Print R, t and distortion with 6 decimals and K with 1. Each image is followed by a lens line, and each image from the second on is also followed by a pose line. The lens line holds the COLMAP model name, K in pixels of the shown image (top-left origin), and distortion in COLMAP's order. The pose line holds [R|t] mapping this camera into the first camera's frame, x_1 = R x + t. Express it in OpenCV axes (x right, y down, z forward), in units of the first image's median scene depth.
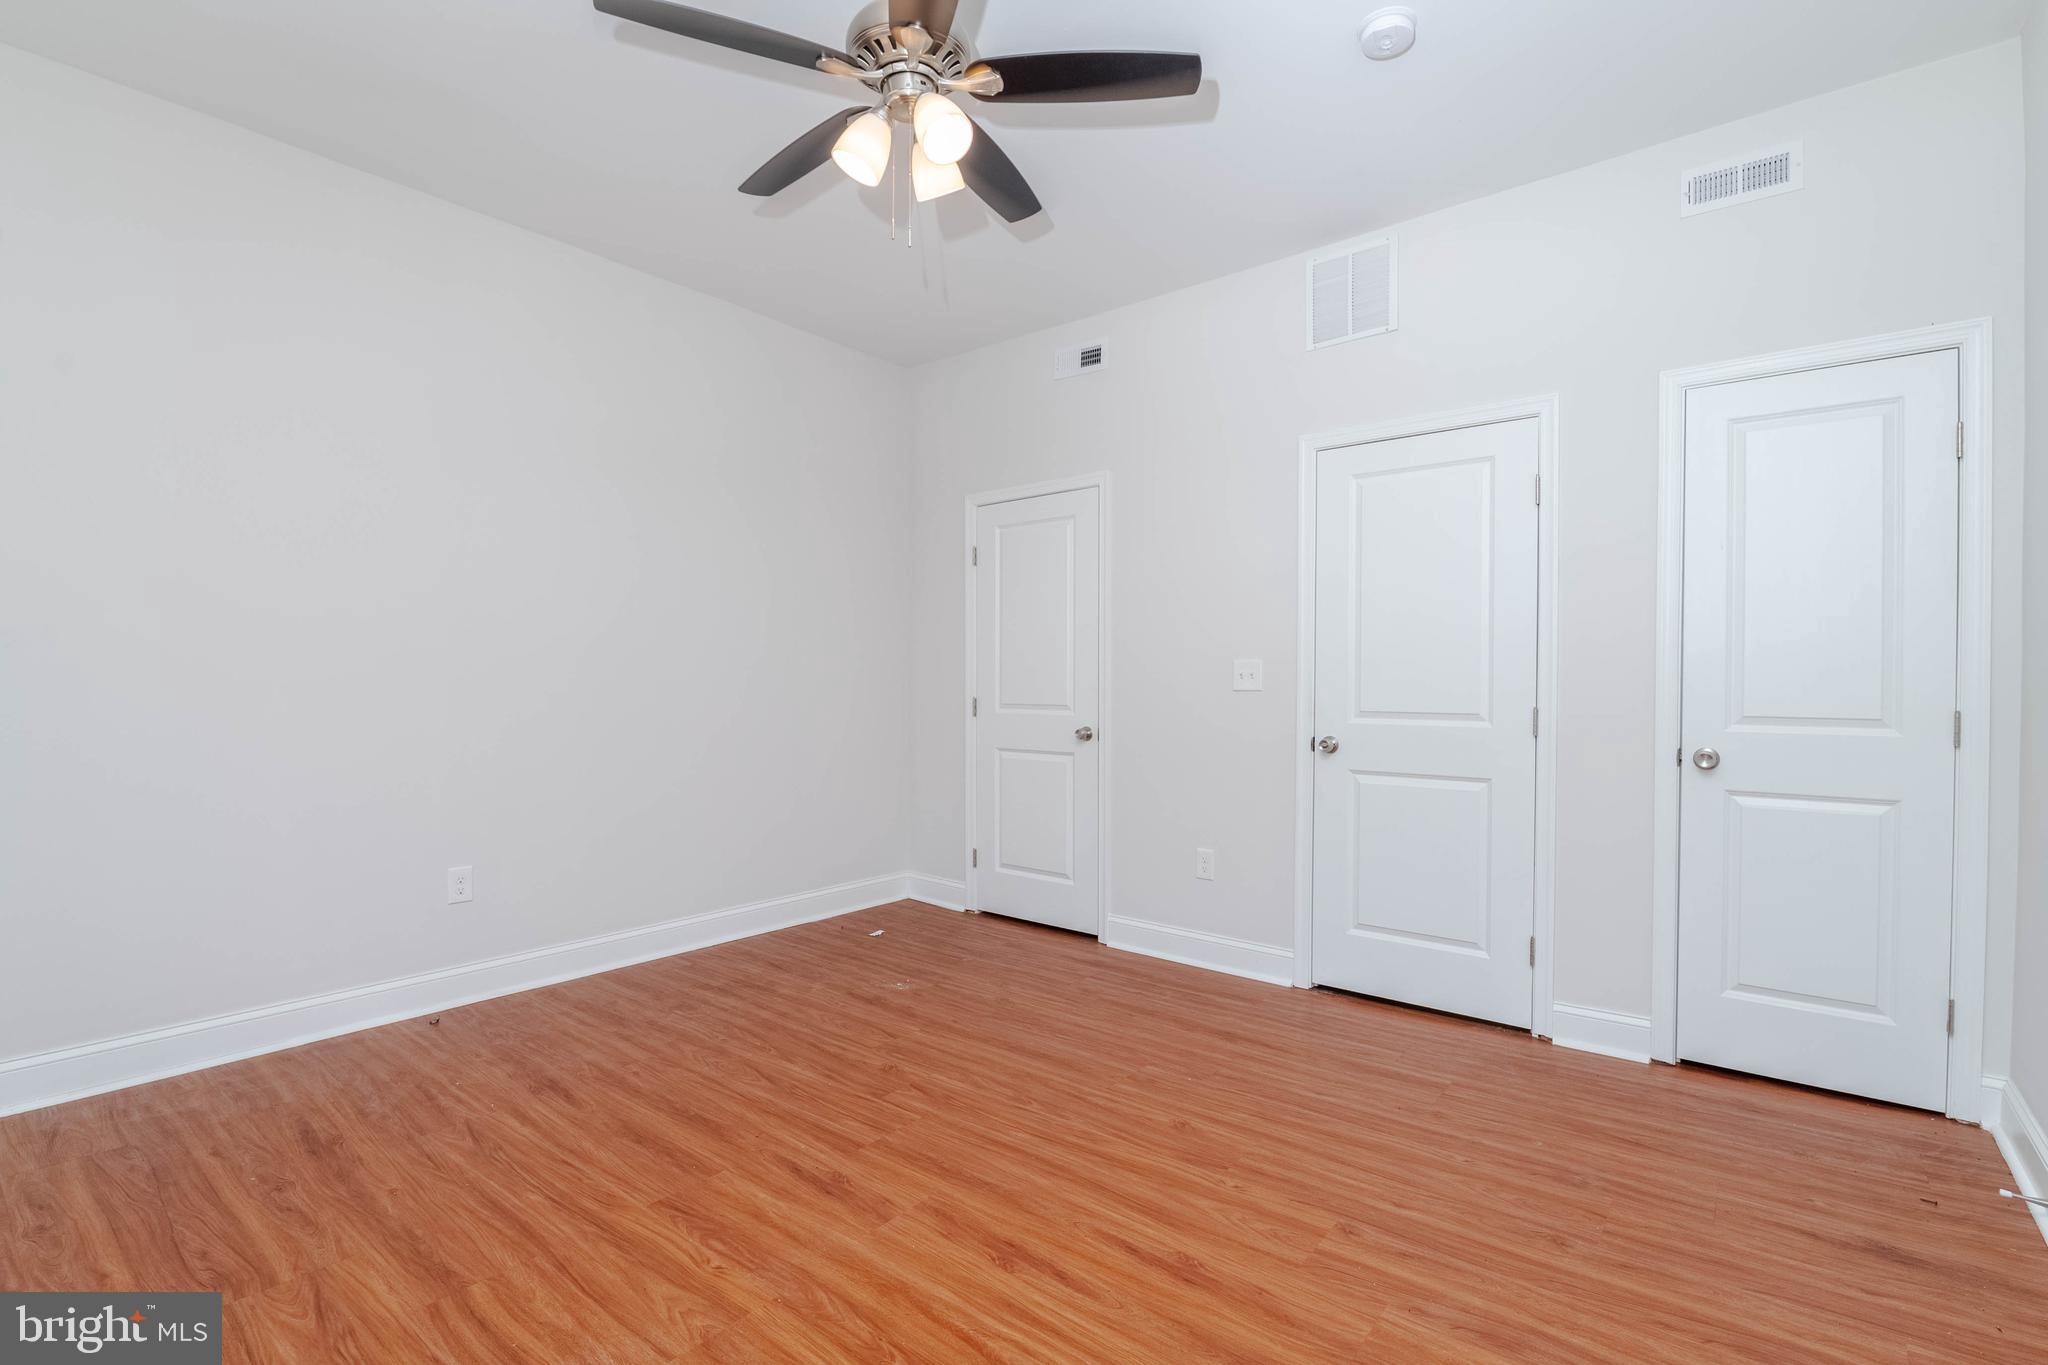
lens RADIAL K [[899.0, 0, 1069.5], [0, 899.0, 693.3], [0, 0, 1]] dist [-0.001334, -0.008850]
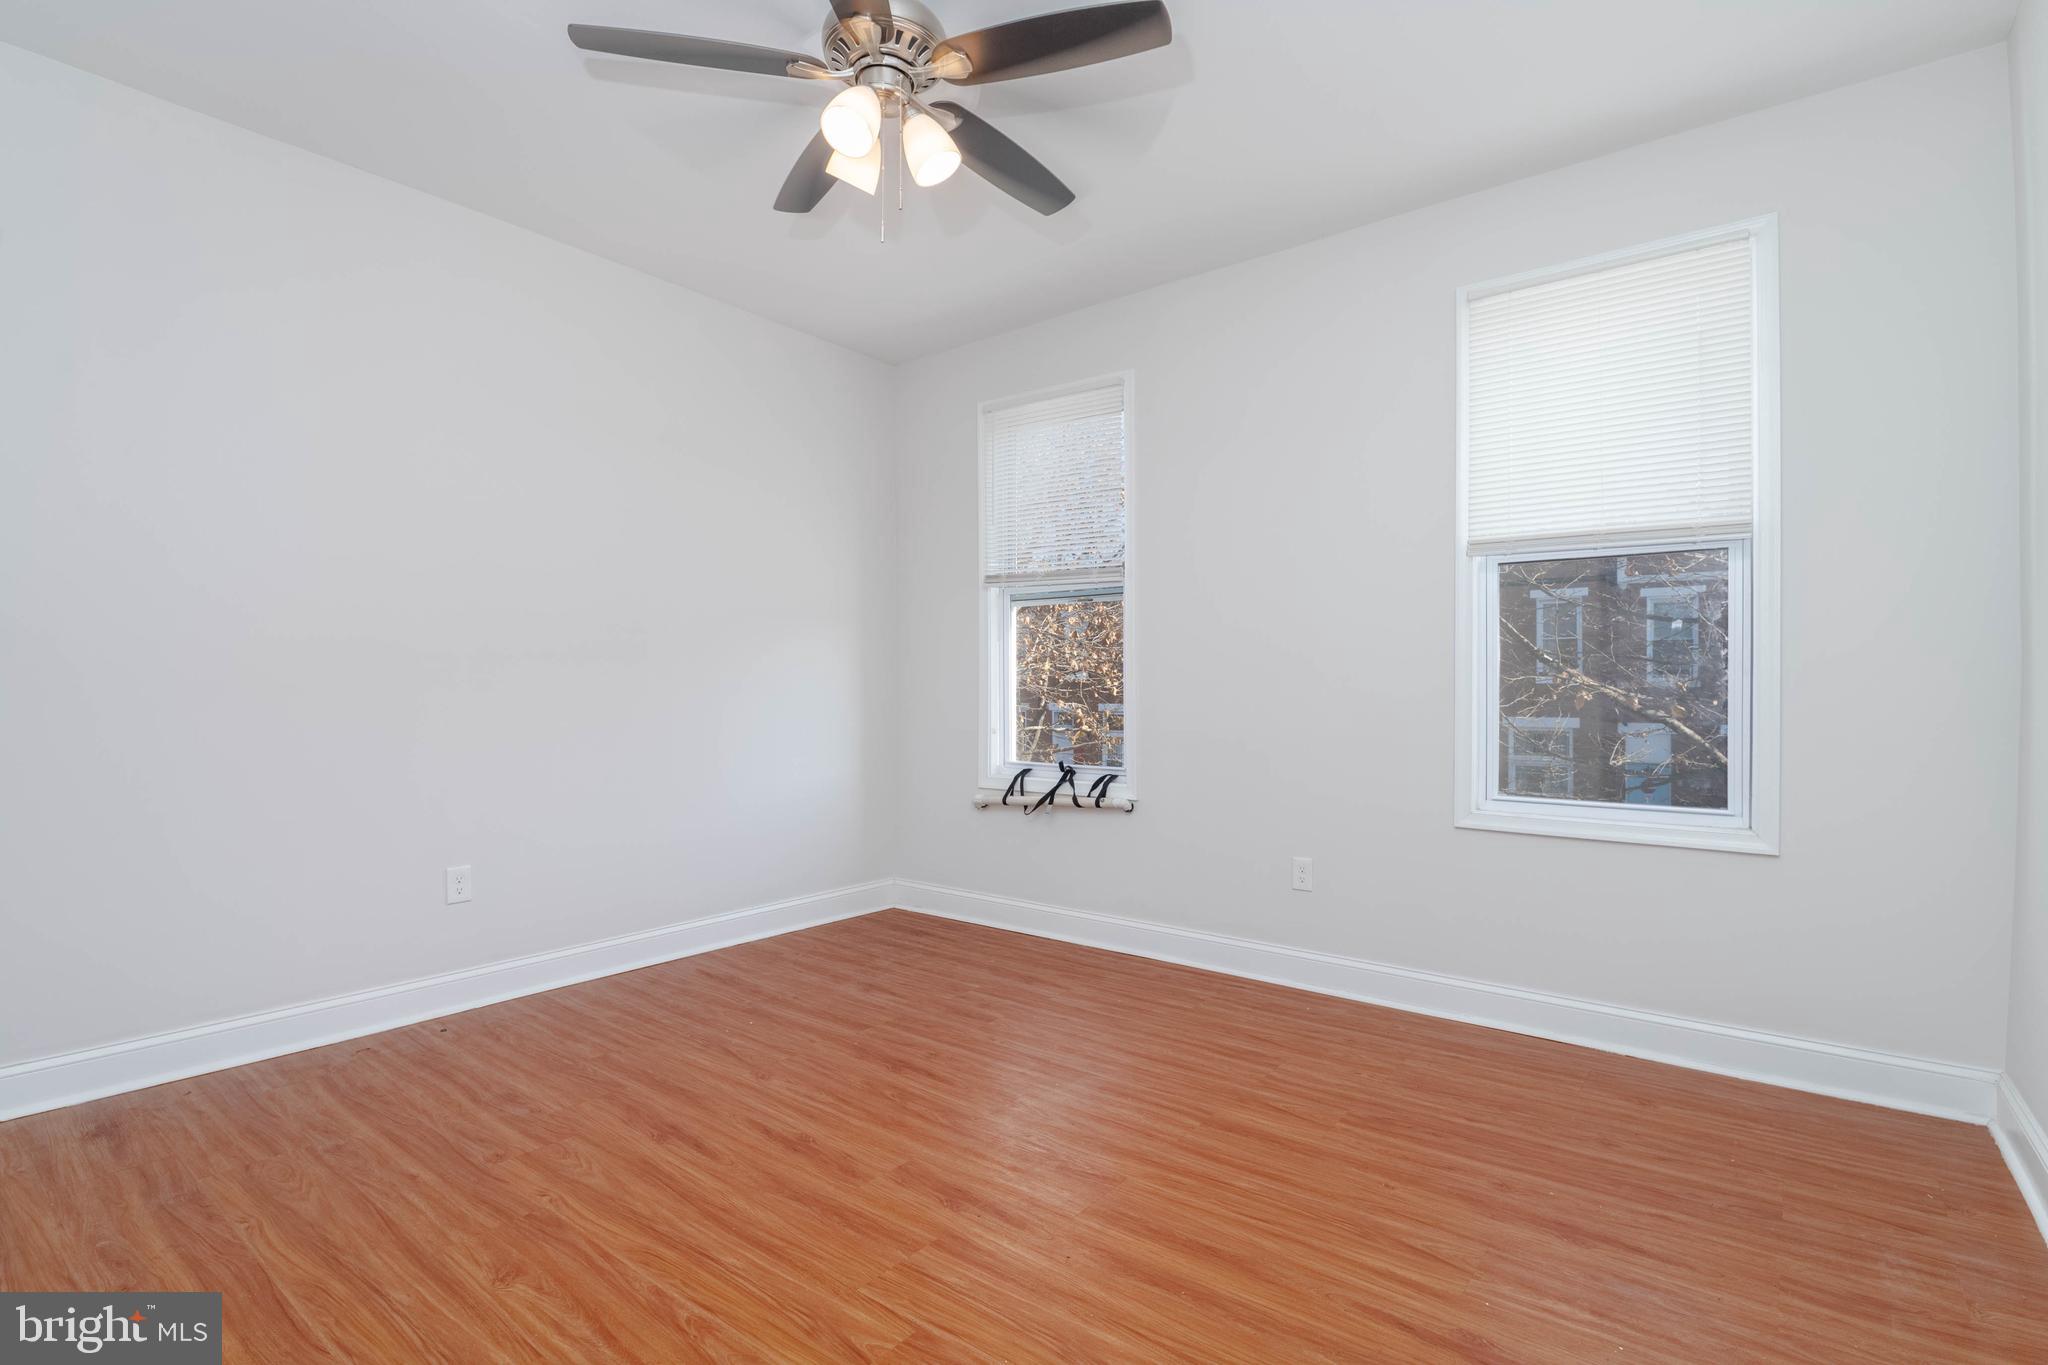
lens RADIAL K [[997.7, 0, 1030.7], [0, 997.7, 688.5], [0, 0, 1]] dist [0.001356, -0.012317]
pose [[-0.998935, -0.006410, 0.045688, -0.316053], [-0.006038, 0.999948, 0.008278, -0.008495], [-0.045738, 0.007993, -0.998921, 1.678367]]
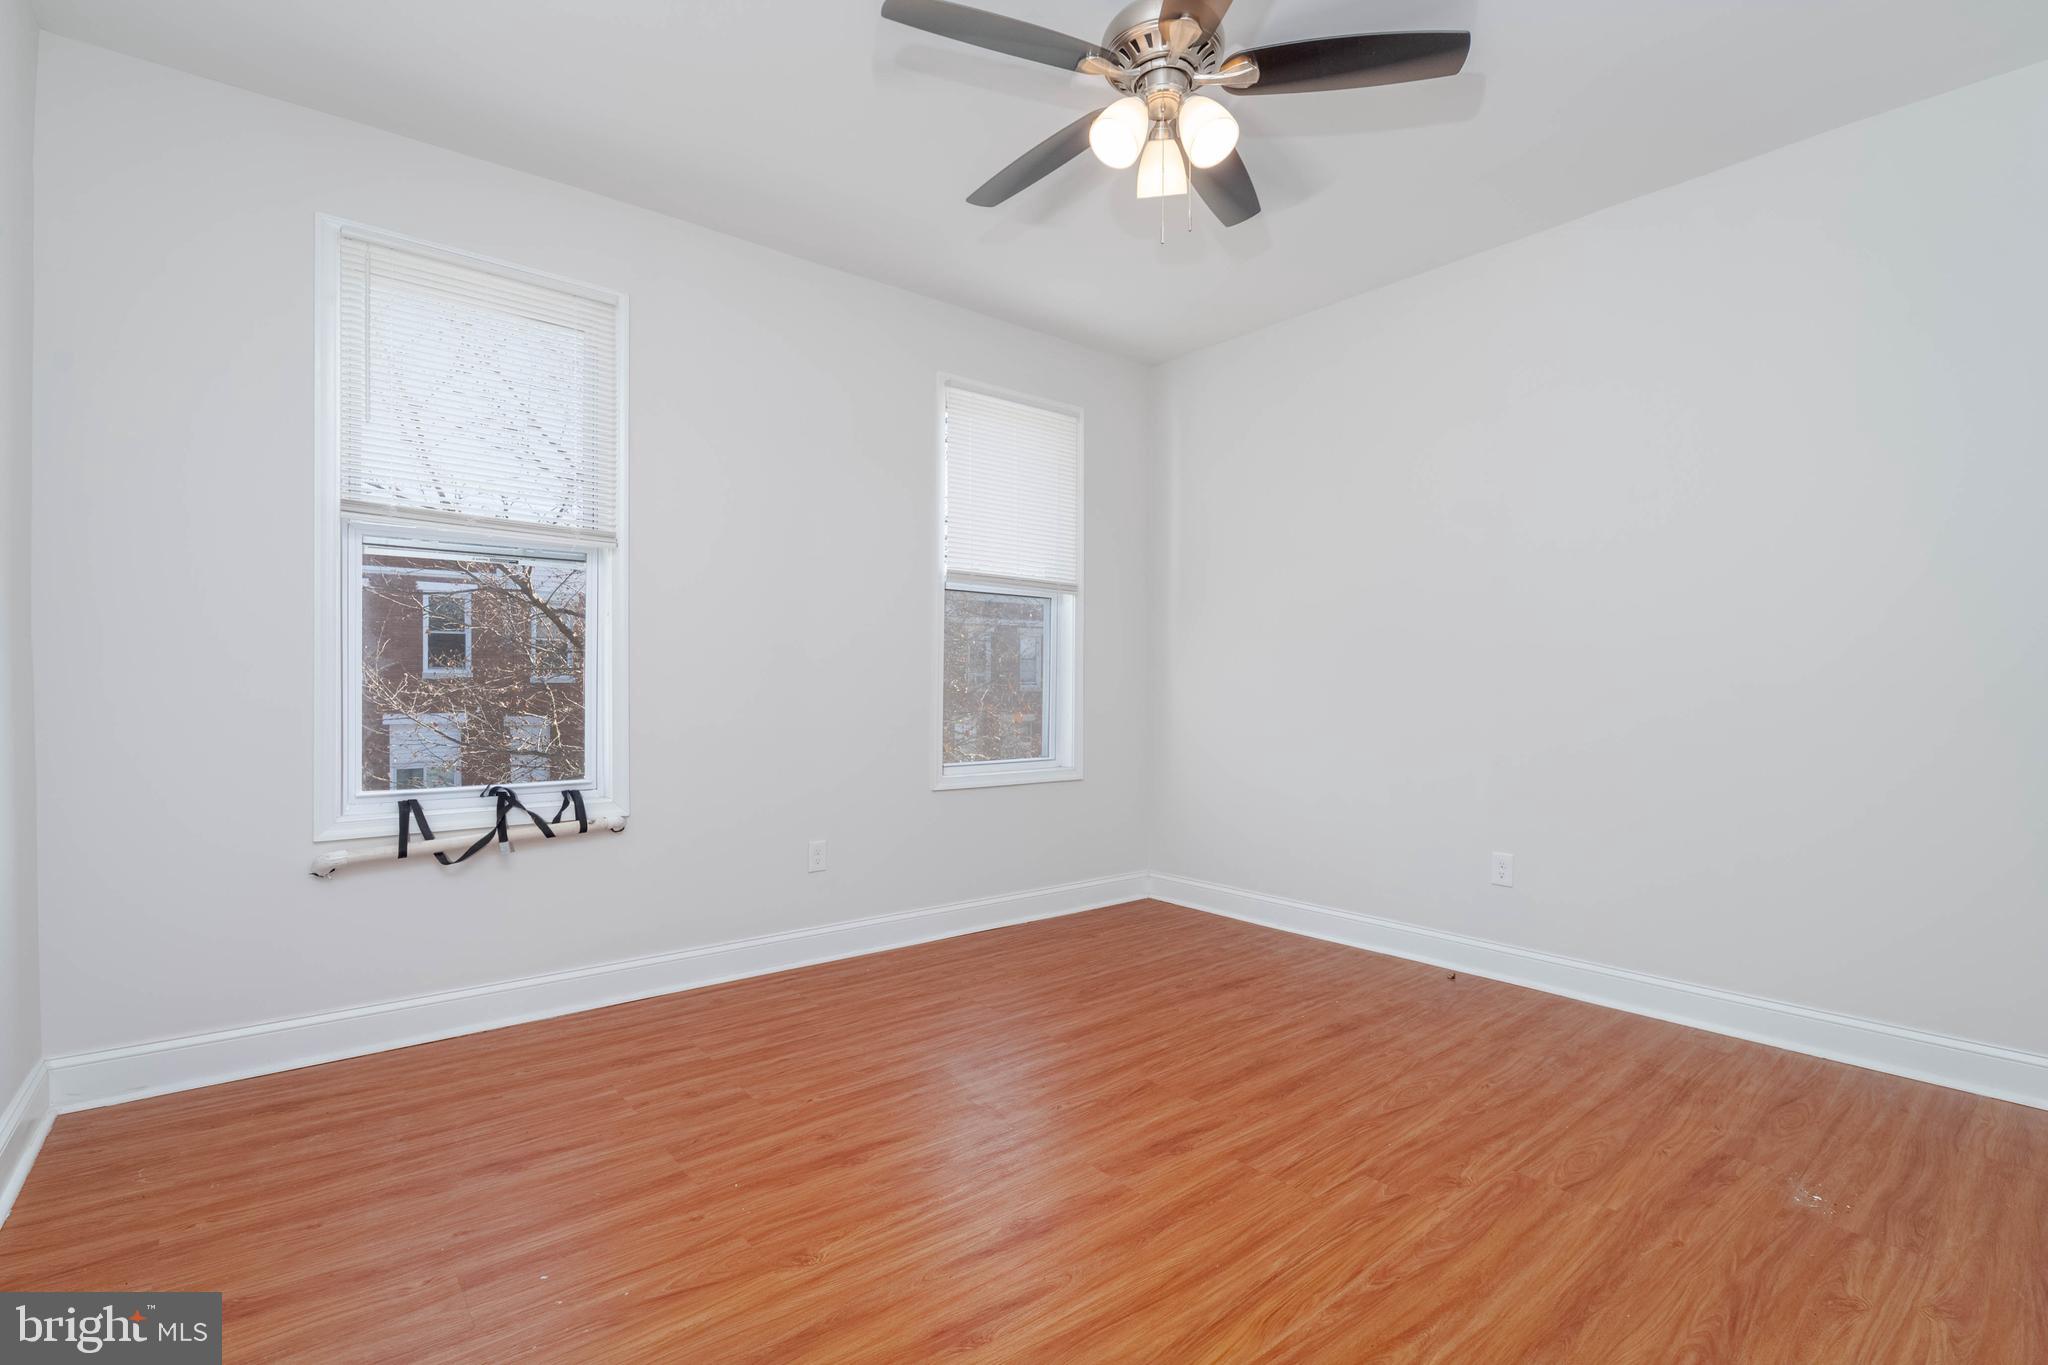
lens RADIAL K [[969.4, 0, 1038.5], [0, 969.4, 682.2], [0, 0, 1]] dist [-0.001838, -0.010283]
pose [[-0.226202, -0.006924, -0.974056, 0.726497], [-0.013705, 0.999898, -0.003925, 0.002433], [0.973984, 0.012462, -0.226274, 0.896032]]
